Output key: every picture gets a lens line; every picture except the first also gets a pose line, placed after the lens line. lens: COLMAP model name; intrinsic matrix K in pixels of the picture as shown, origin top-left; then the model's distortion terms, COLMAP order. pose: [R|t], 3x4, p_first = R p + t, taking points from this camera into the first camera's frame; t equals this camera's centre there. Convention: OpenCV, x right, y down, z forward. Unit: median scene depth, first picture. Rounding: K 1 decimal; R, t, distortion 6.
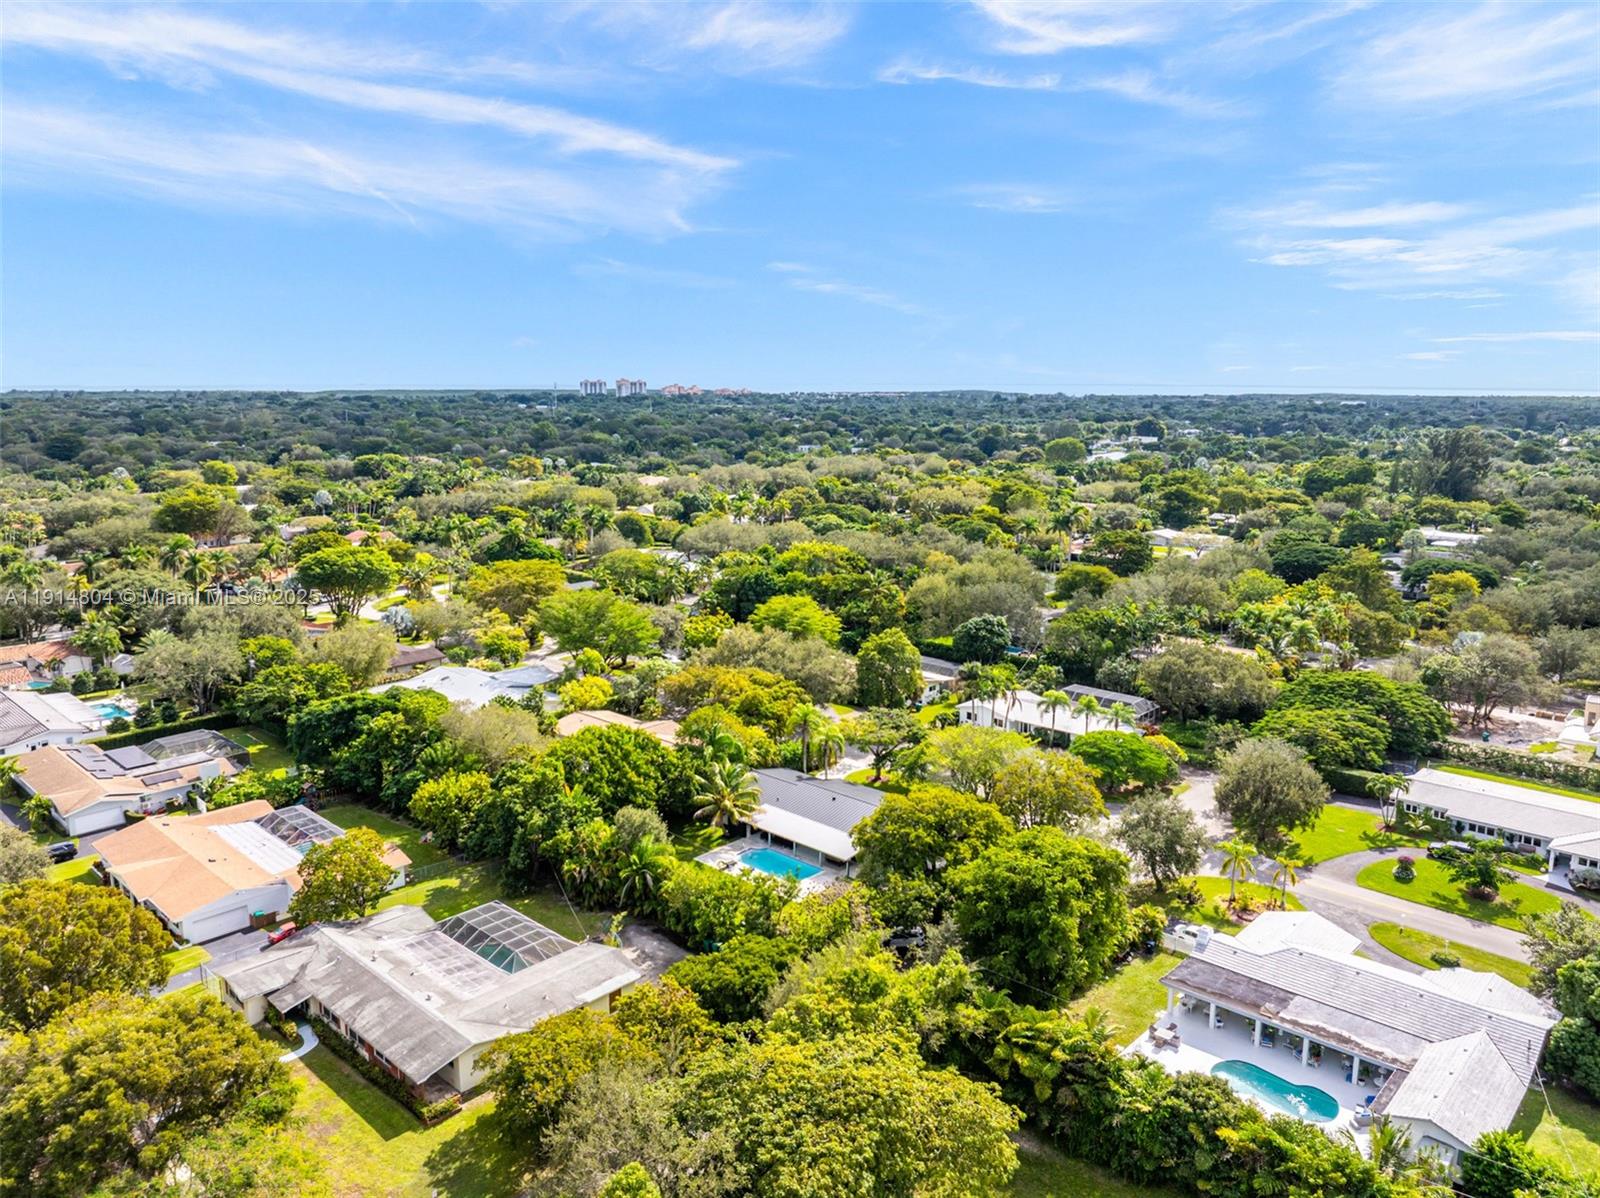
lens RADIAL K [[1128.7, 0, 800.0], [0, 1128.7, 599.0], [0, 0, 1]] dist [-0.049667, -0.001669]
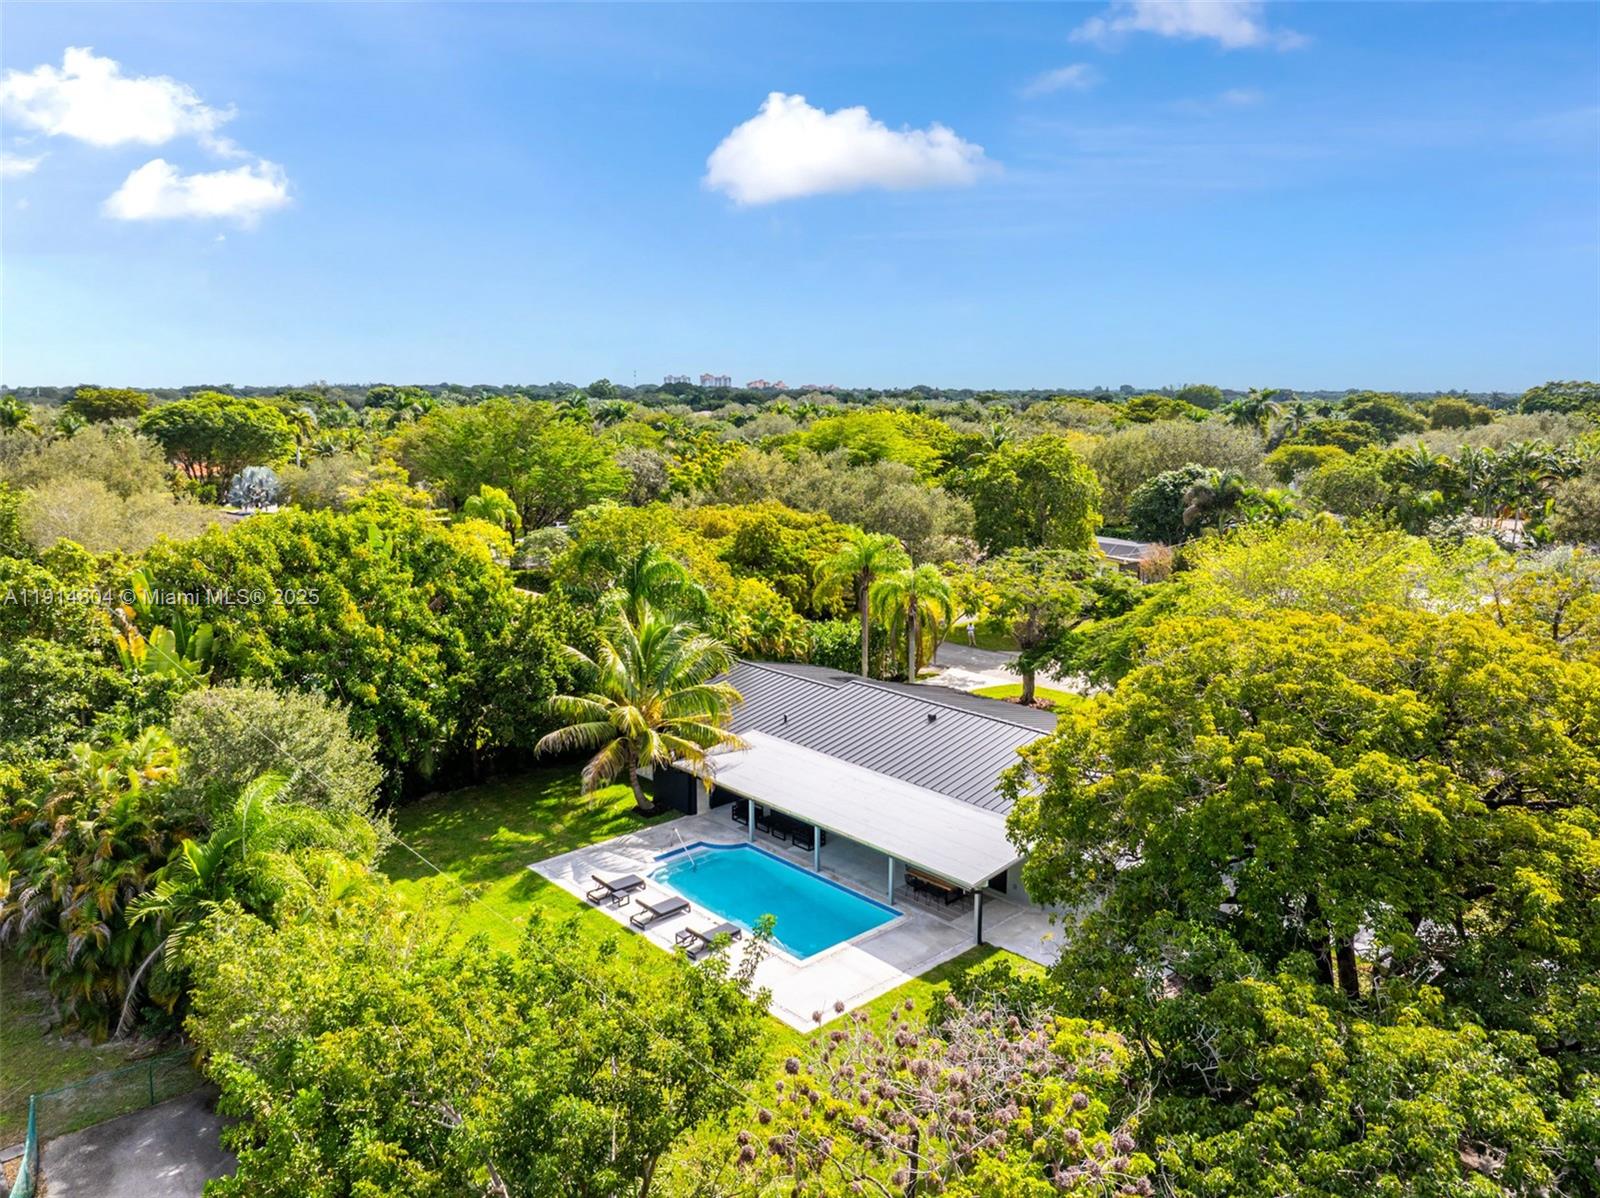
lens RADIAL K [[1128.7, 0, 800.0], [0, 1128.7, 599.0], [0, 0, 1]] dist [-0.049667, -0.001669]
pose [[0.997021, 0.015105, -0.075635, 0.014171], [-0.015964, 0.999815, -0.010765, 0.144675], [0.075458, 0.011940, 0.997077, 0.633331]]
